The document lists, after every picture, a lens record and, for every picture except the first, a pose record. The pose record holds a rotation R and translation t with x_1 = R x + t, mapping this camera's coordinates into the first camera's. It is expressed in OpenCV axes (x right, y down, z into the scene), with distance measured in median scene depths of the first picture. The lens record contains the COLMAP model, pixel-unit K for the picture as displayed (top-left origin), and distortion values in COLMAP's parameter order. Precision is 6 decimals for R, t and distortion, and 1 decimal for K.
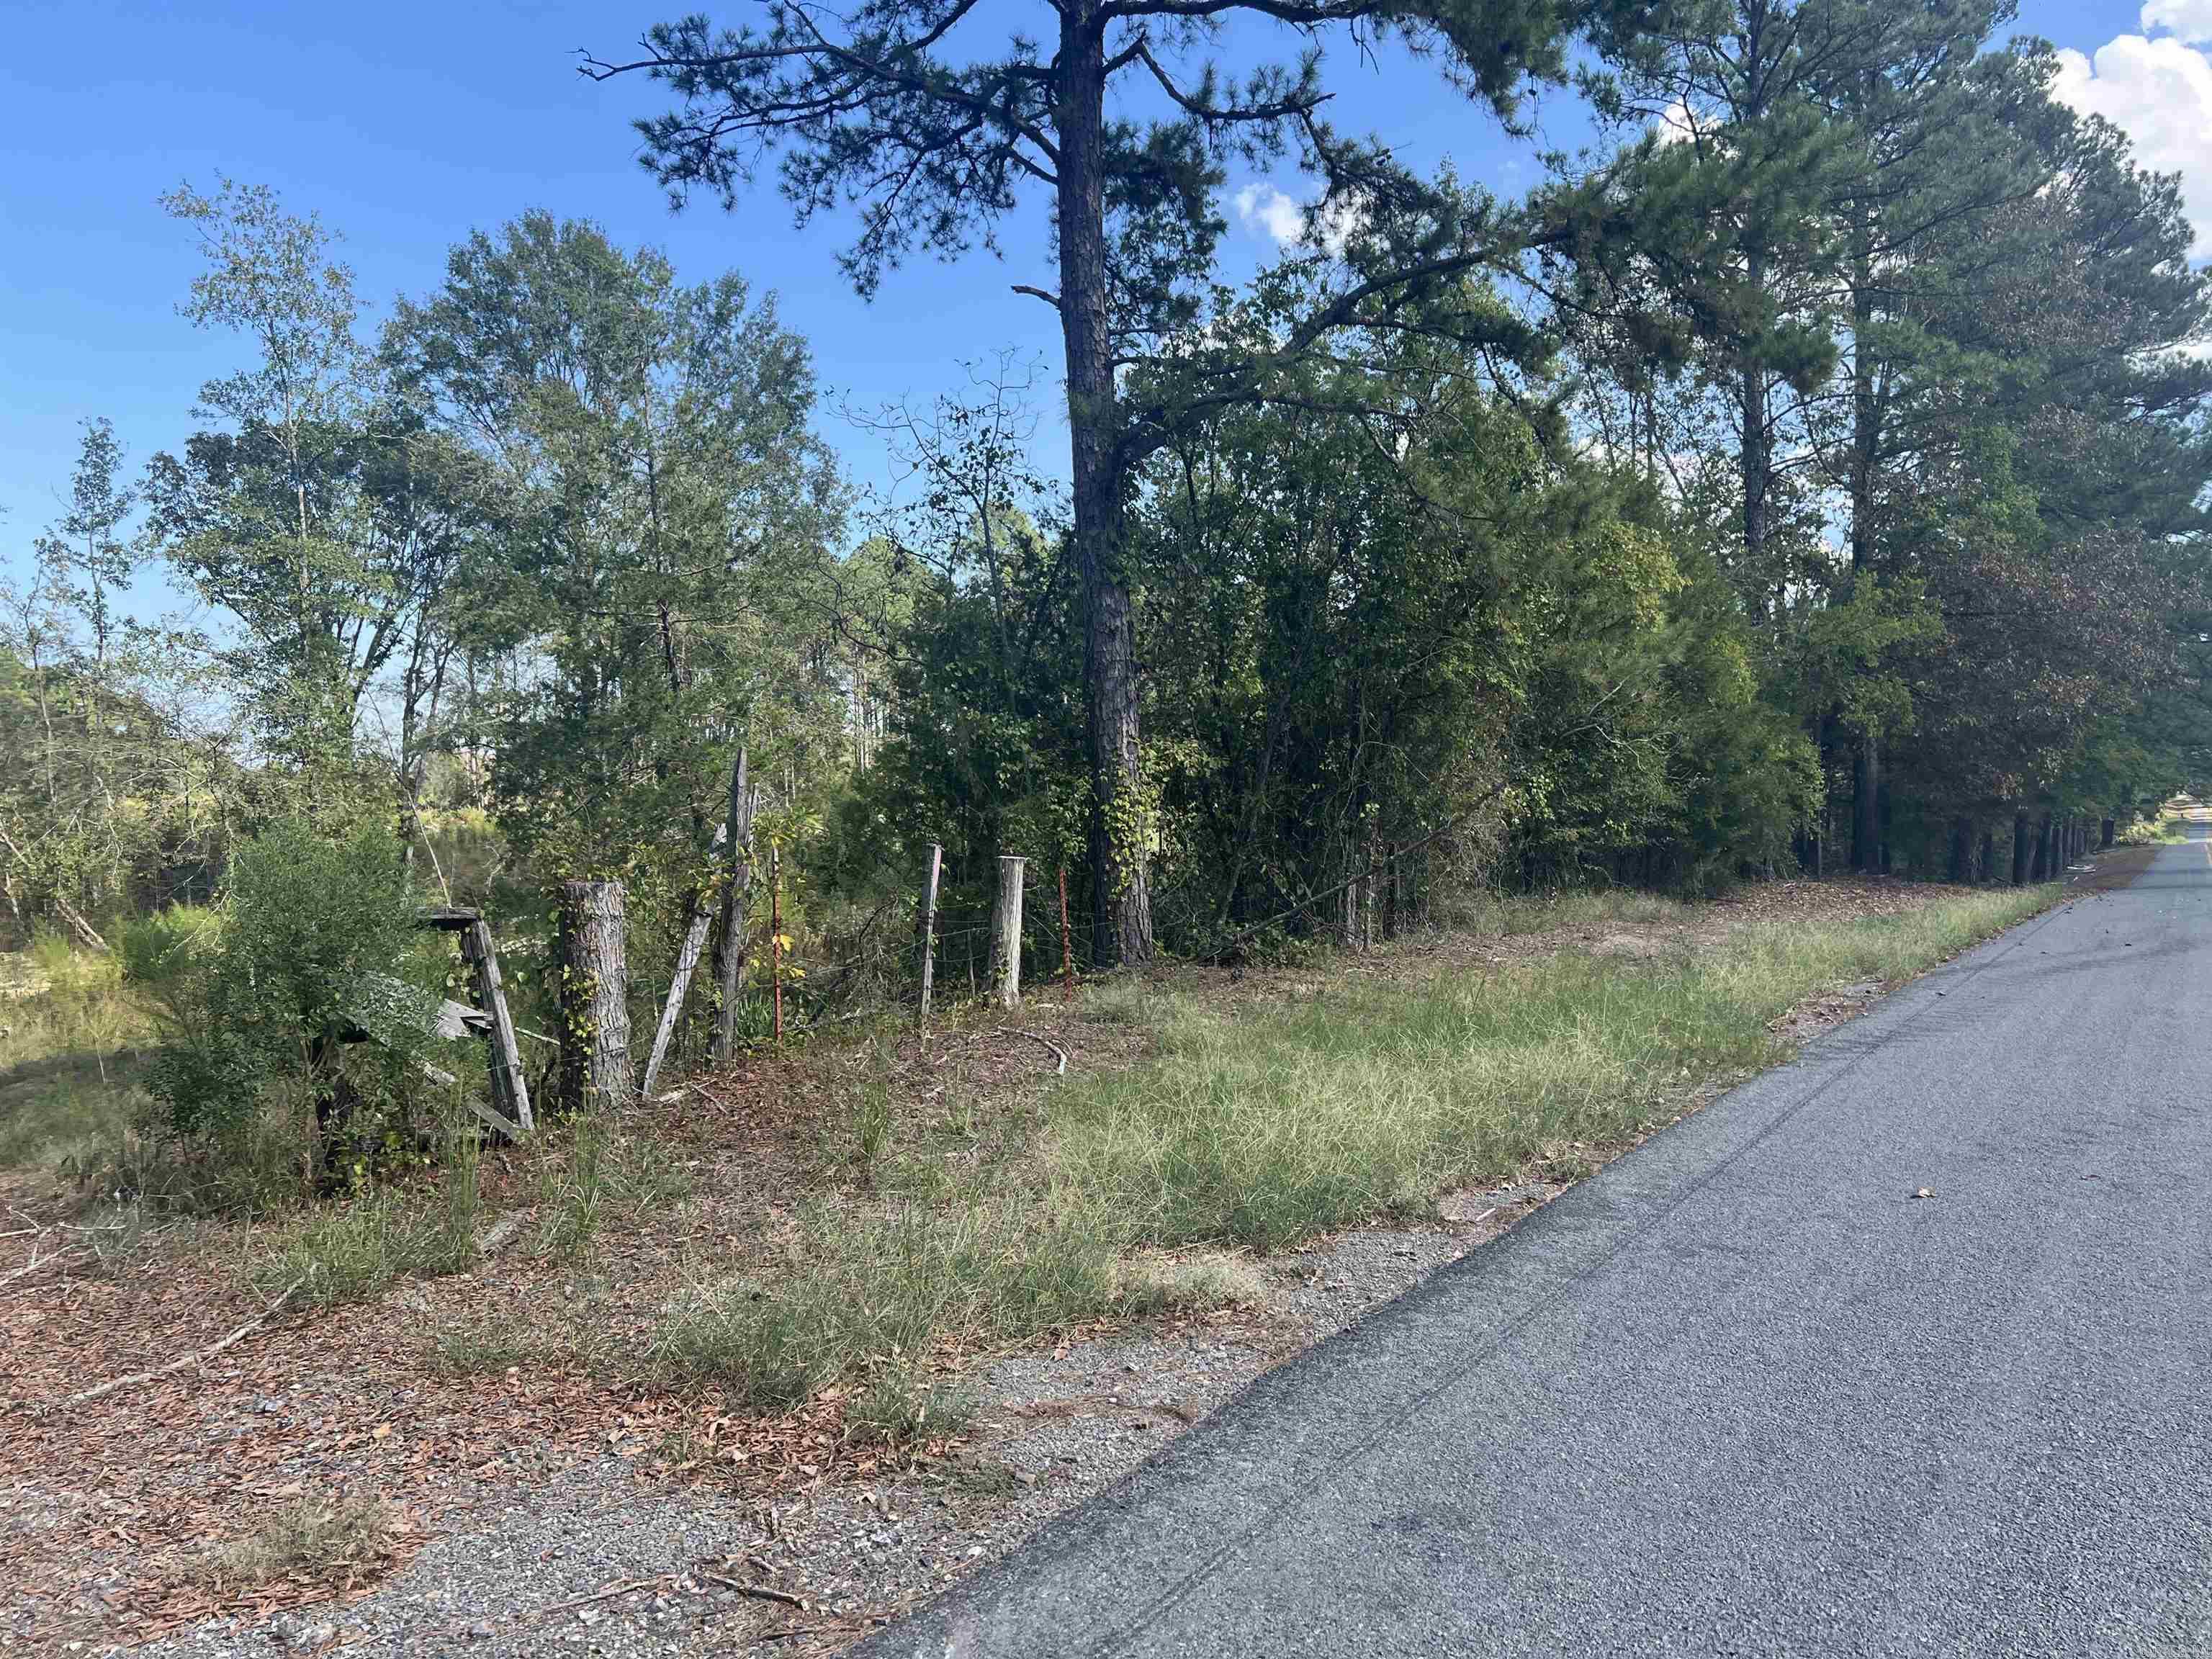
lens RADIAL K [[1661.4, 0, 1115.8], [0, 1661.4, 814.8], [0, 0, 1]] dist [0.061081, -0.073156]
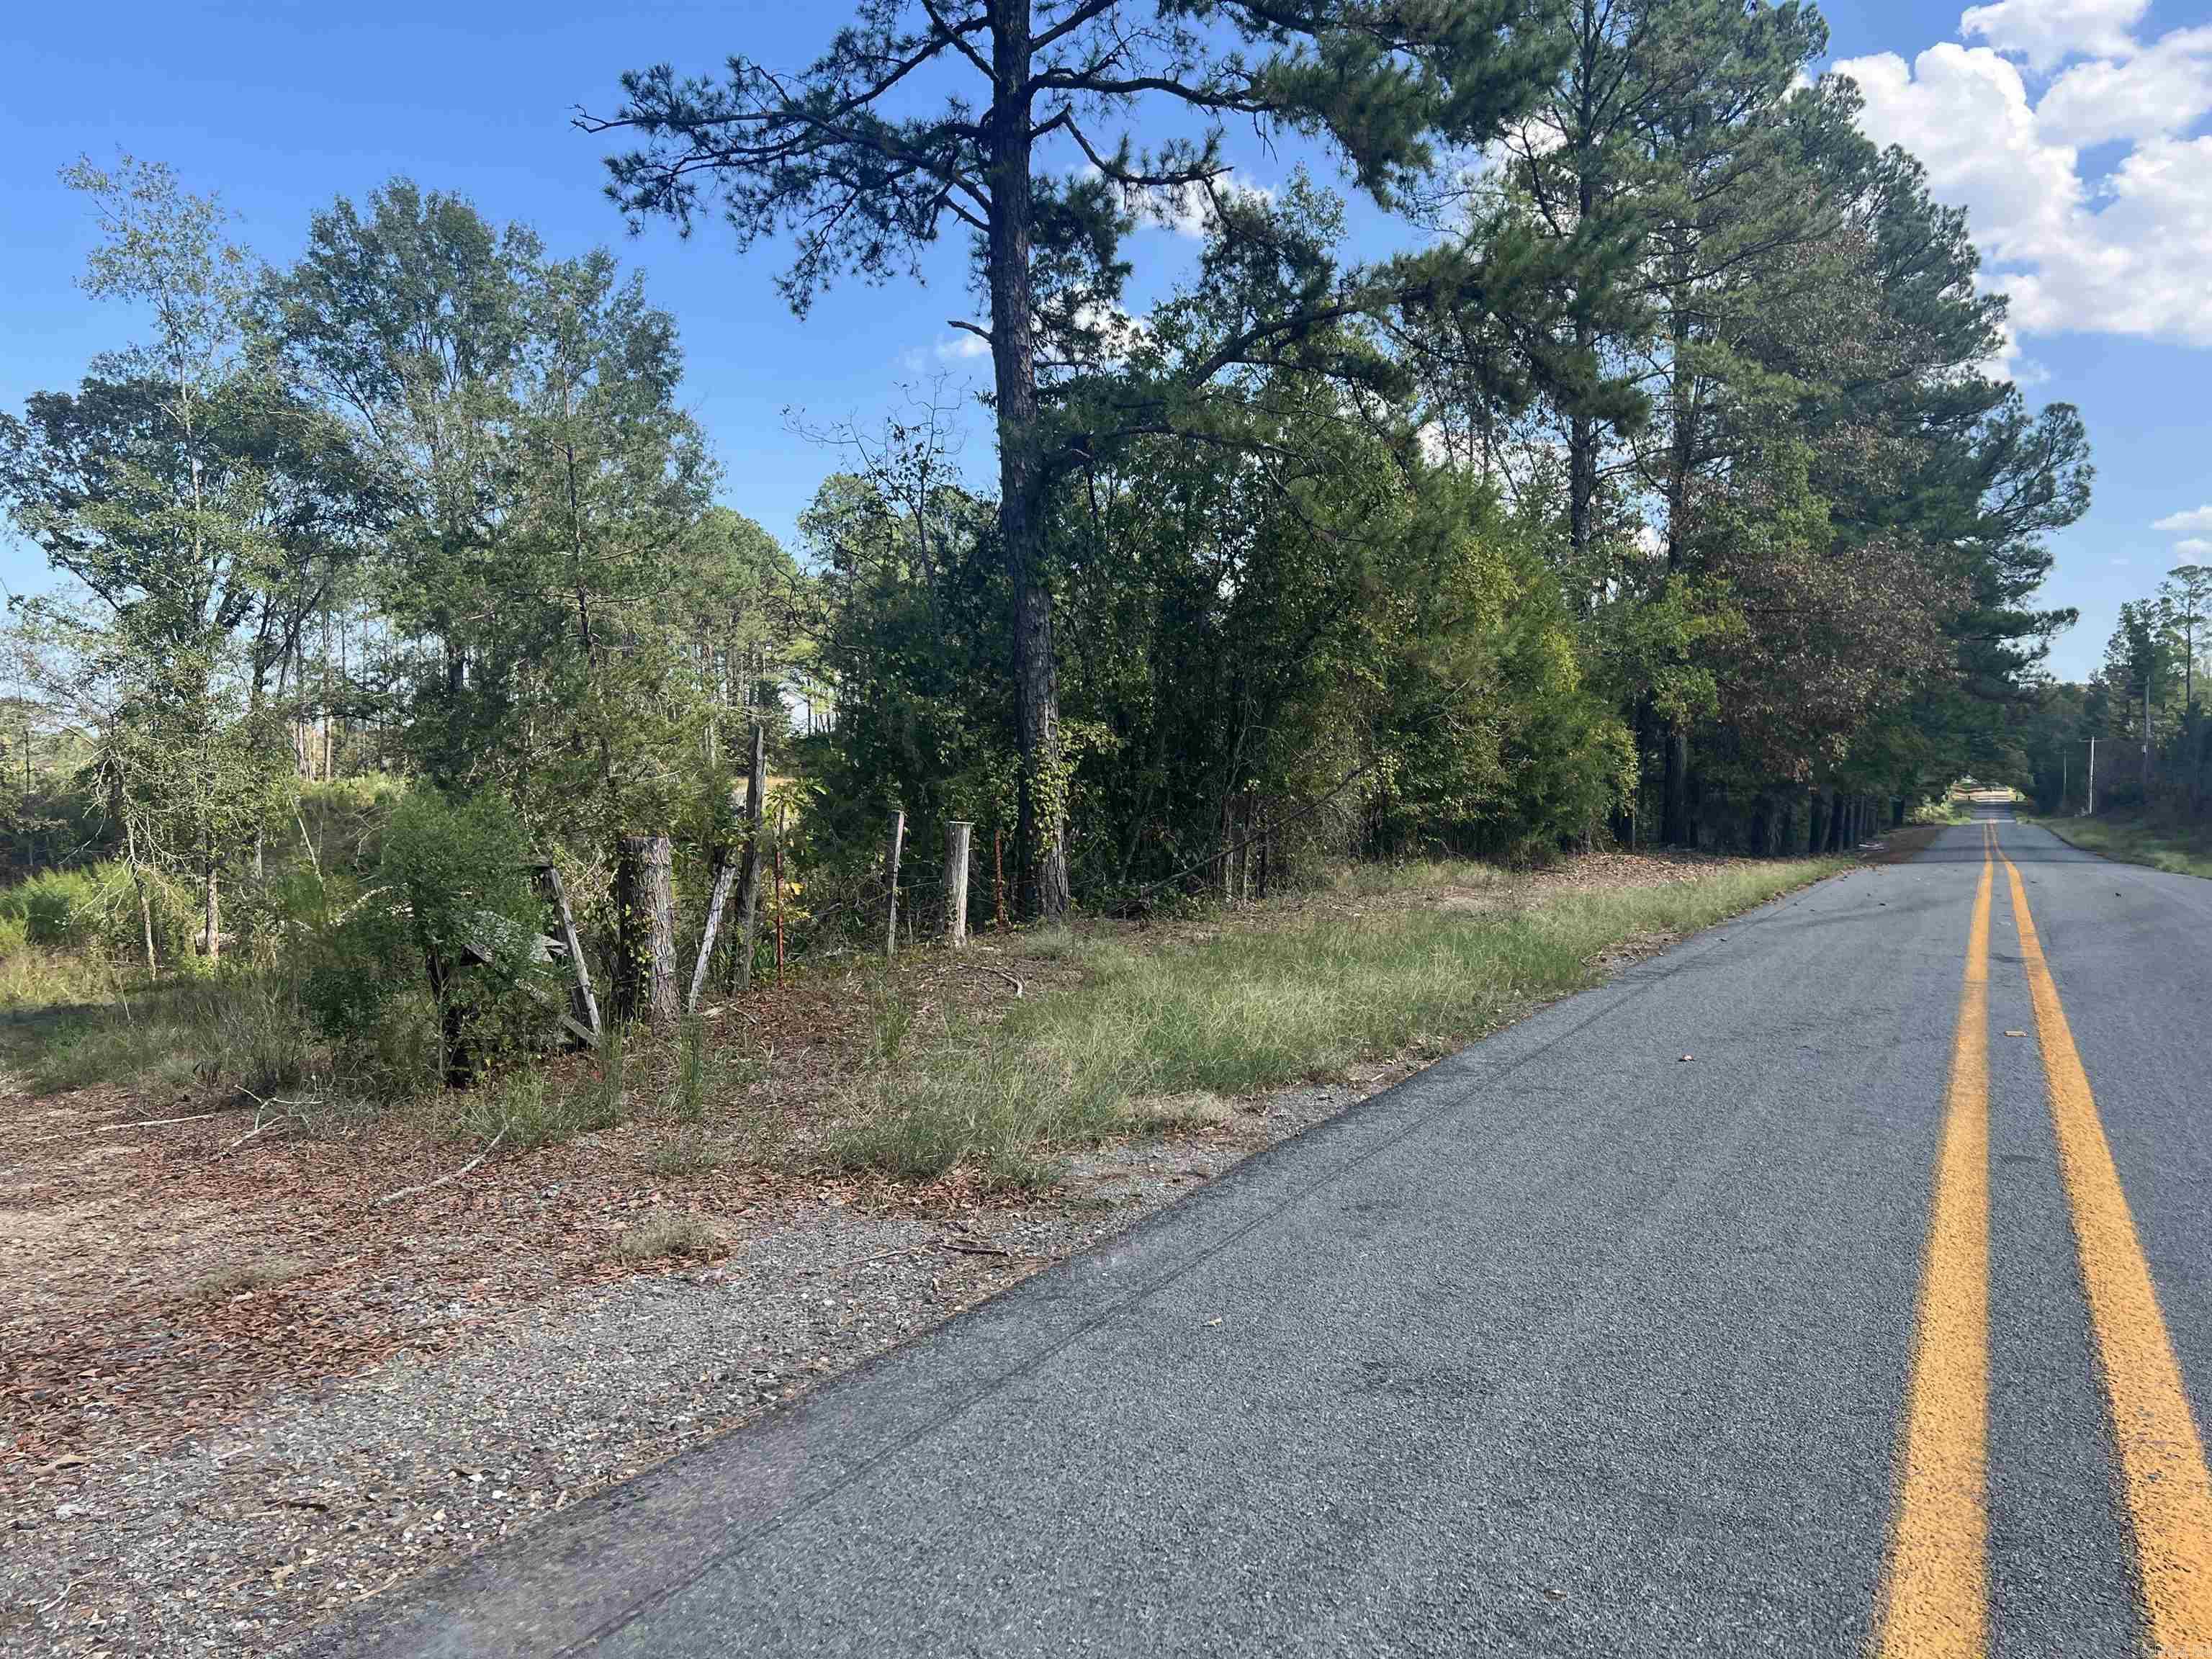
lens RADIAL K [[1661.4, 0, 1090.9], [0, 1661.4, 837.2], [0, 0, 1]] dist [0.061081, -0.073156]
pose [[0.996643, 0.005186, 0.081707, -0.048346], [-0.007456, 0.999594, 0.027498, 0.002434], [-0.081531, -0.028015, 0.996277, -0.128647]]
